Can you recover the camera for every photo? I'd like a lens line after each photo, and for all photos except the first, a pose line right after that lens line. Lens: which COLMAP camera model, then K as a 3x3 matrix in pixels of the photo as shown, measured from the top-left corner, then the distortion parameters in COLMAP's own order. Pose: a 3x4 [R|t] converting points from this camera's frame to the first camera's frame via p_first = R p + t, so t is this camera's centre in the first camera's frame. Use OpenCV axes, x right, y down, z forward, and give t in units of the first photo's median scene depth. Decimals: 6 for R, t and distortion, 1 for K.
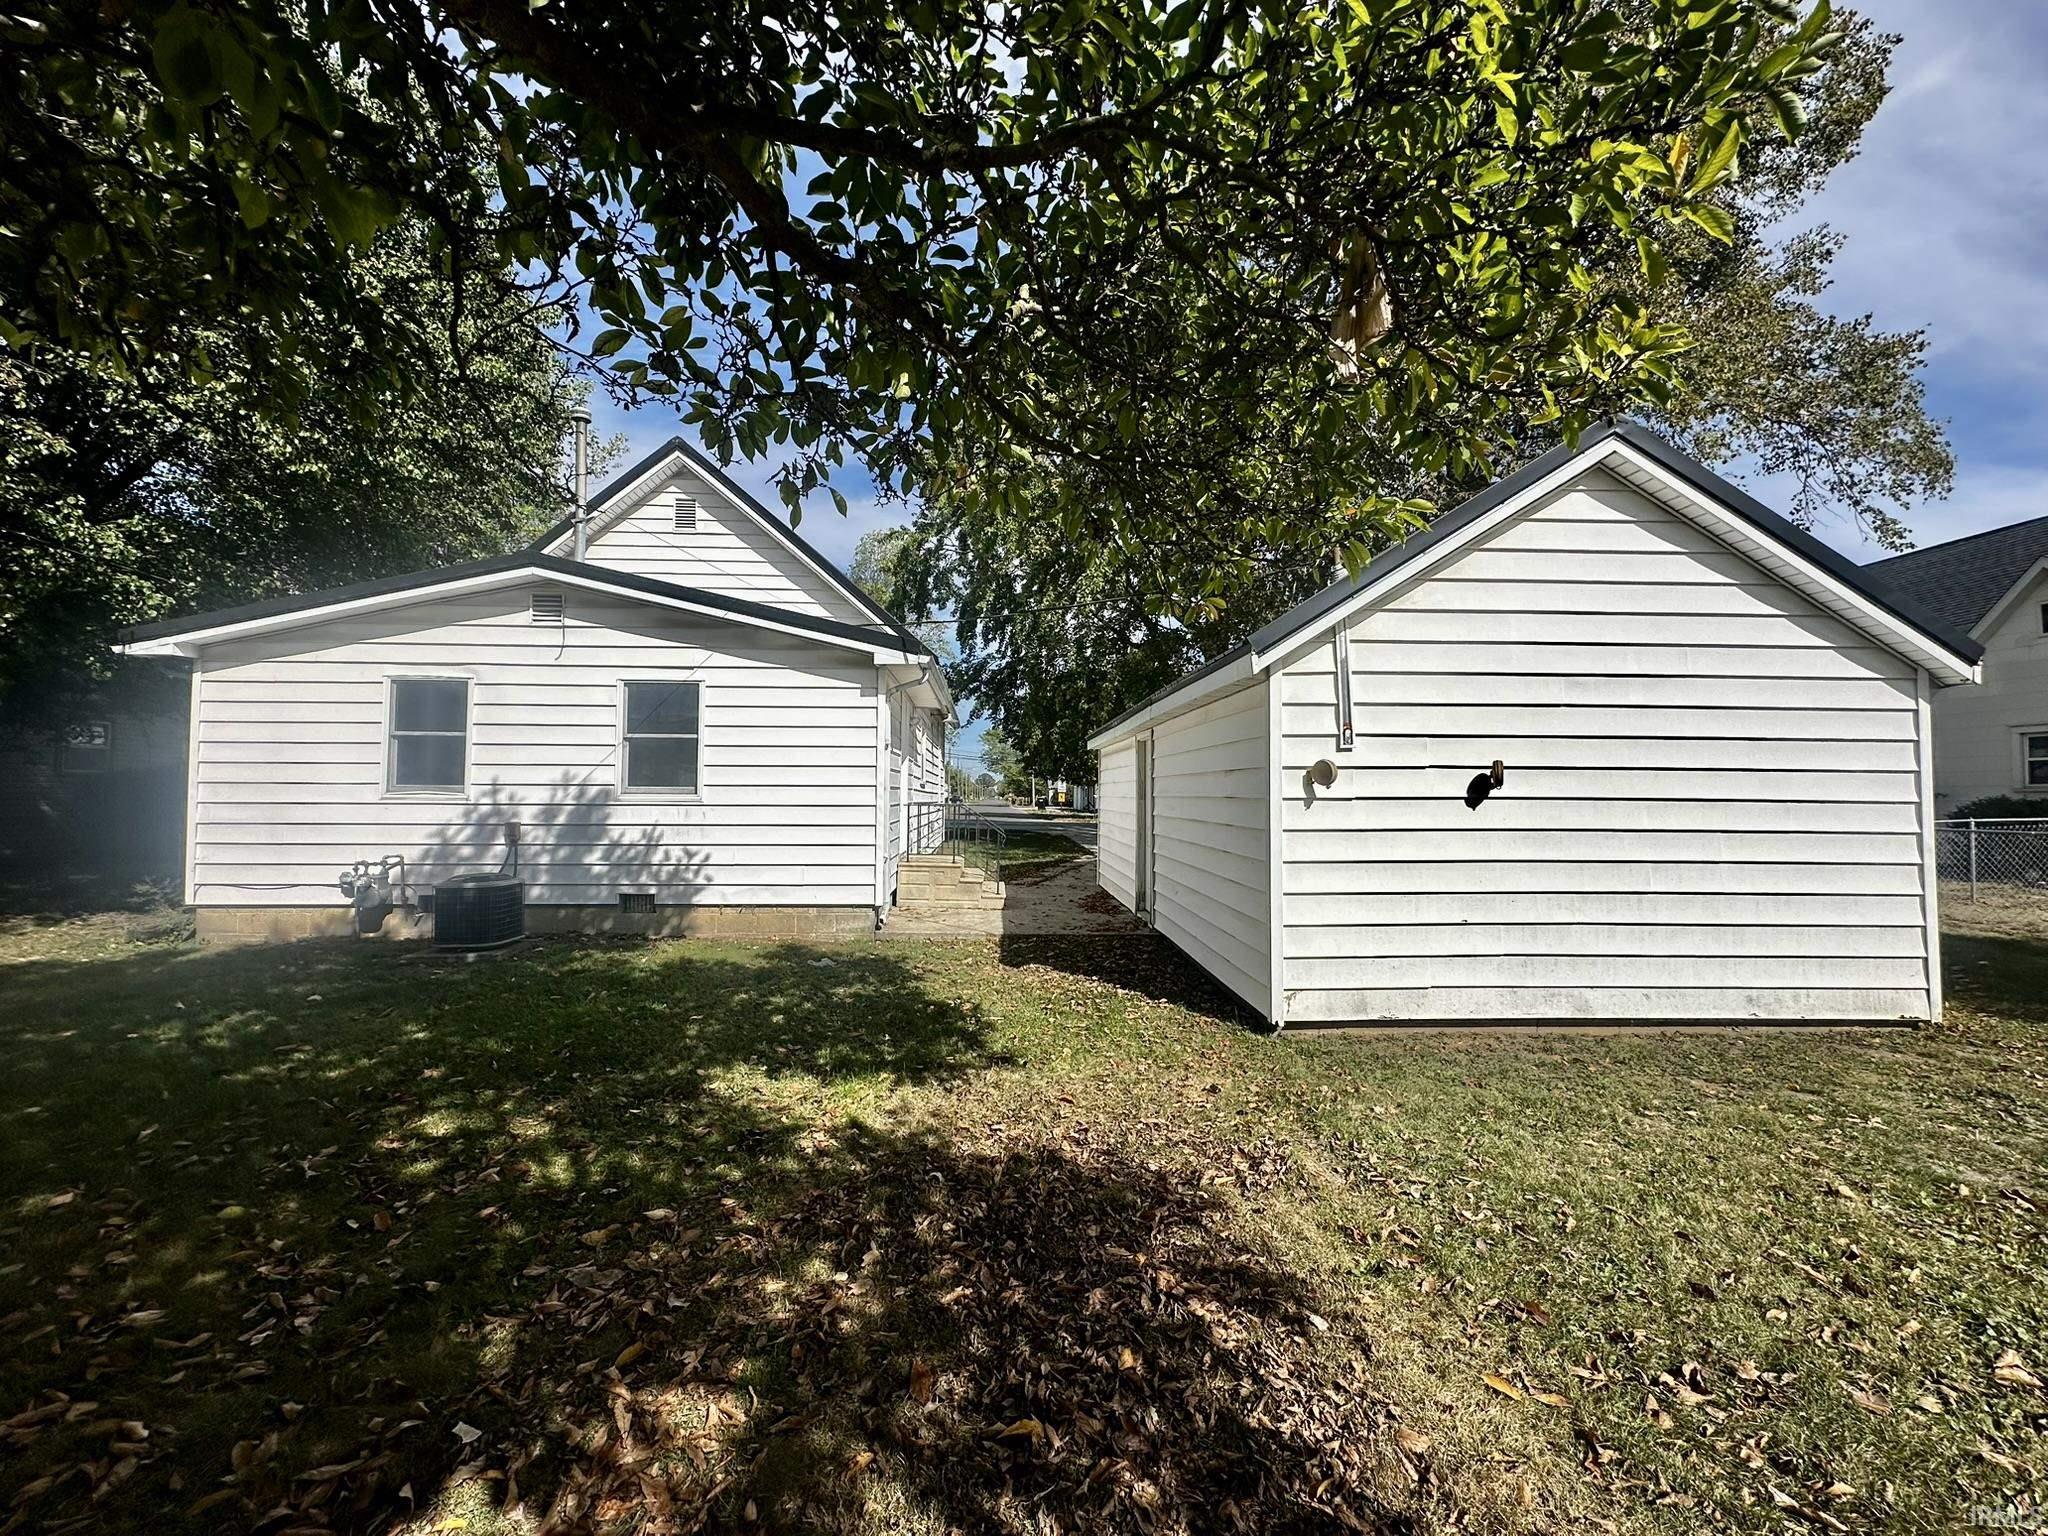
lens RADIAL K [[817.1, 0, 1029.8], [0, 817.1, 757.3], [0, 0, 1]] dist [-0.004180, 0.000156]
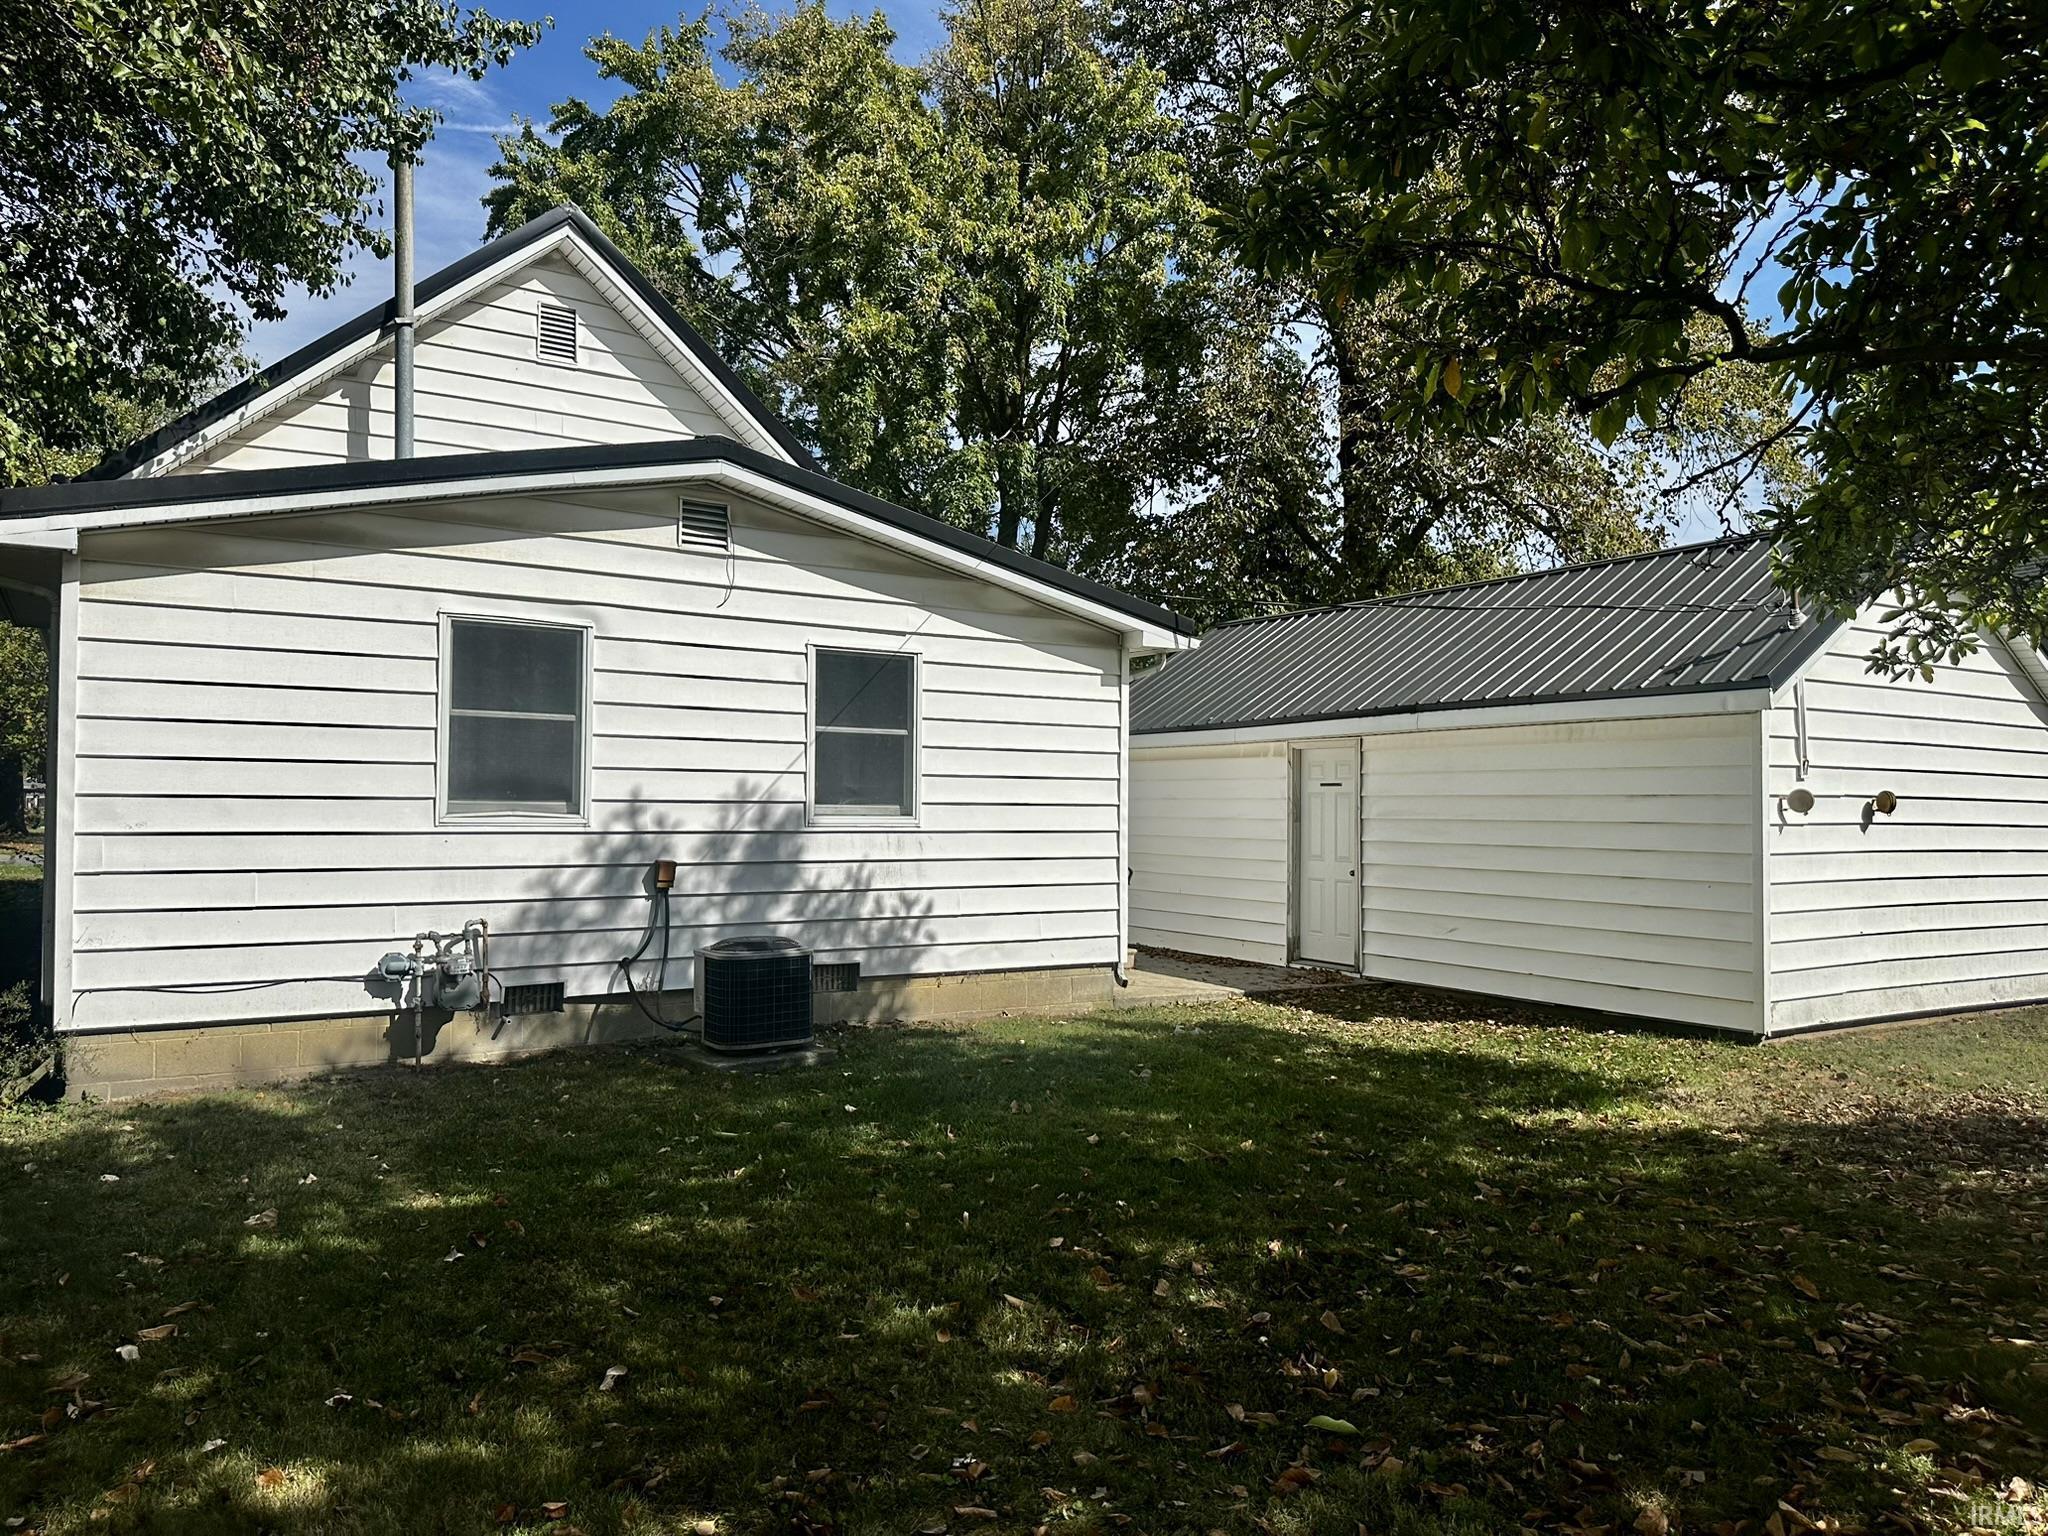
lens RADIAL K [[1456.2, 0, 1005.3], [0, 1456.2, 774.2], [0, 0, 1]] dist [0.052909, -0.055146]
pose [[0.863388, 0.013965, 0.504347, -0.974144], [-0.026822, 0.999474, 0.018243, -0.015524], [-0.503827, -0.029278, 0.863308, -0.110073]]
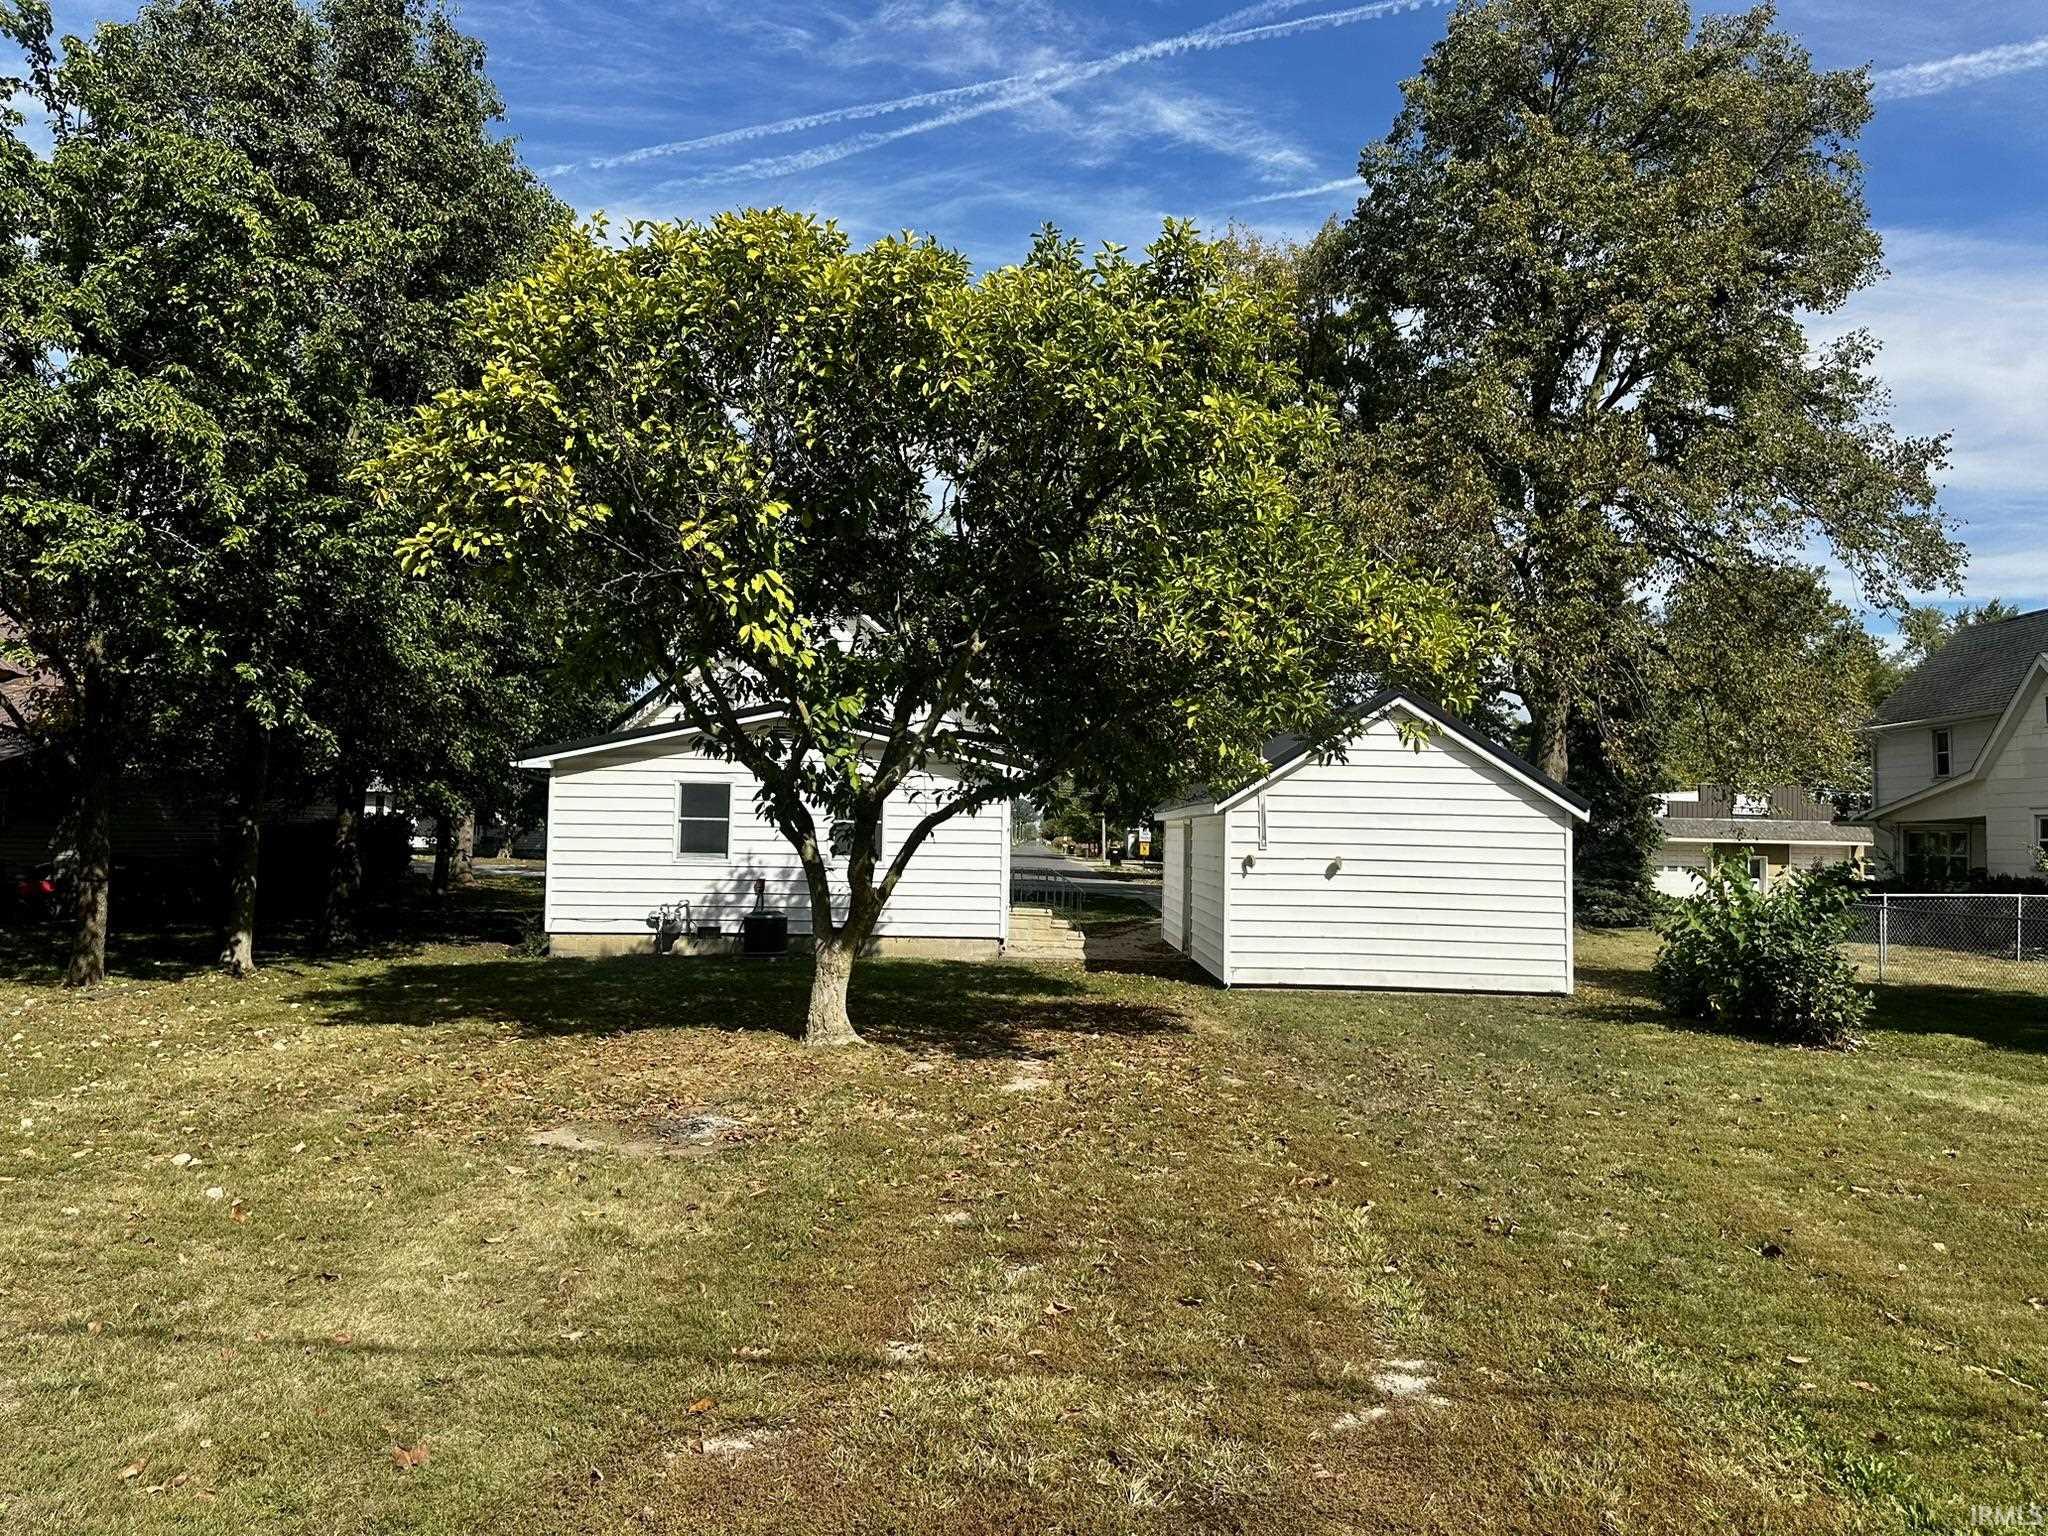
lens RADIAL K [[1456.2, 0, 1036.0], [0, 1456.2, 753.3], [0, 0, 1]] dist [0.052909, -0.055146]
pose [[0.999084, 0.009947, -0.041631, -0.017446], [-0.010374, 0.999896, -0.010055, -0.129967], [0.041526, 0.010477, 0.999082, -1.665405]]
